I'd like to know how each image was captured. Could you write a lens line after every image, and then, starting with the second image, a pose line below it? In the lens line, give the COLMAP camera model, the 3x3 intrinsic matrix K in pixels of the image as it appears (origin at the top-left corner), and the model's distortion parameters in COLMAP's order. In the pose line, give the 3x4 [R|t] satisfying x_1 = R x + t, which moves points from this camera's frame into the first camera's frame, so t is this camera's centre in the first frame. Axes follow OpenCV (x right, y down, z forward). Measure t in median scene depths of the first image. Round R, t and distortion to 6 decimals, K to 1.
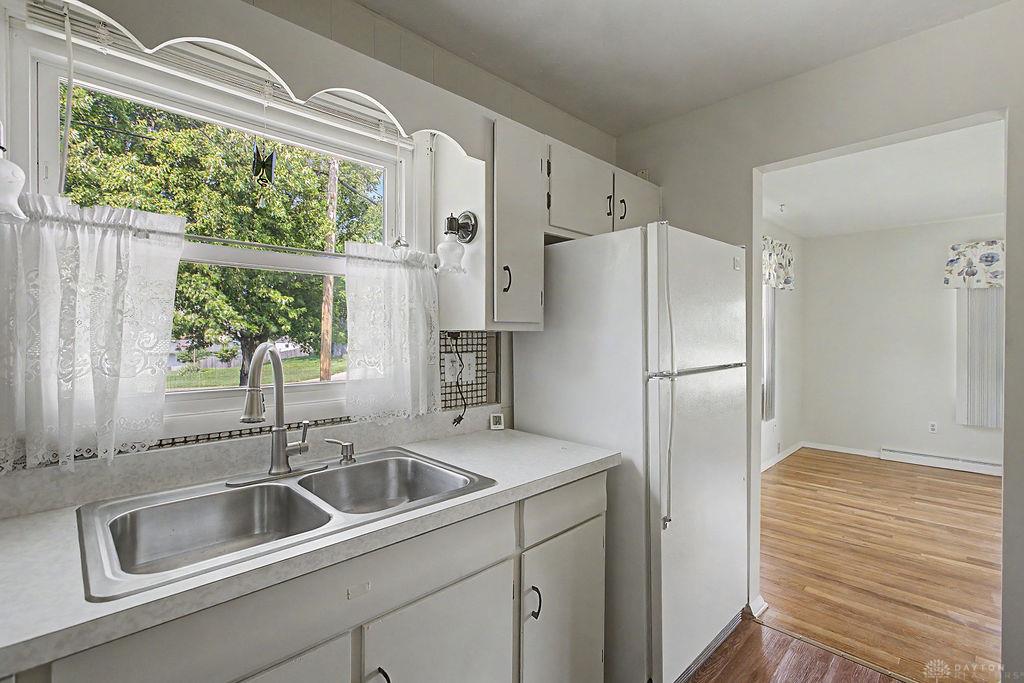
lens RADIAL K [[464.9, 0, 515.0], [0, 464.9, 338.8], [0, 0, 1]] dist [-0.008892, 0.001146]
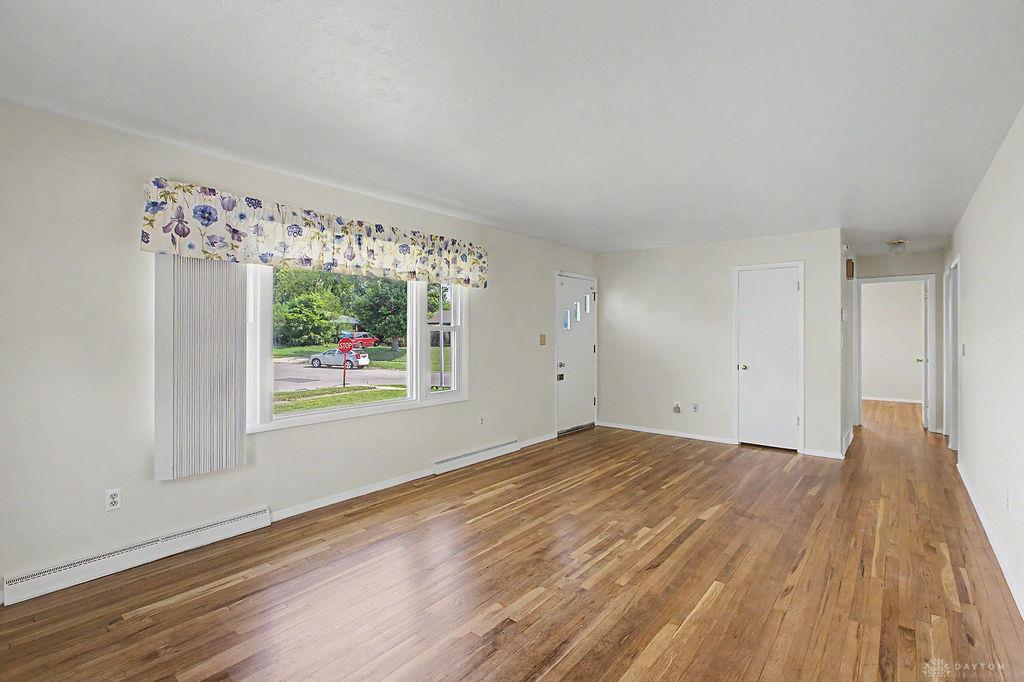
lens RADIAL K [[474.2, 0, 516.4], [0, 474.2, 334.2], [0, 0, 1]] dist [-0.016286, 0.006850]
pose [[-0.108696, -0.001742, 0.994074, 0.742577], [0.003885, 0.999990, 0.002177, -0.012765], [-0.994067, 0.004099, -0.108688, 1.466003]]
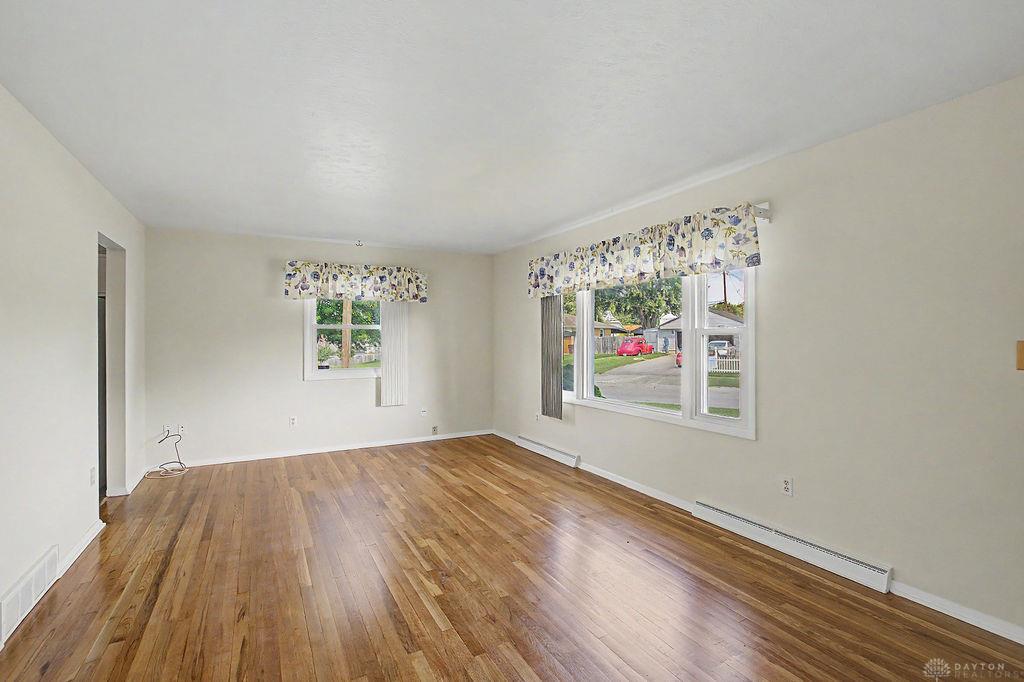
lens RADIAL K [[474.2, 0, 516.4], [0, 474.2, 334.2], [0, 0, 1]] dist [-0.016286, 0.006850]
pose [[0.962037, -0.004534, -0.272880, 2.964449], [0.001569, 0.999937, -0.011086, -0.009203], [0.272913, 0.010237, 0.961984, -0.396190]]
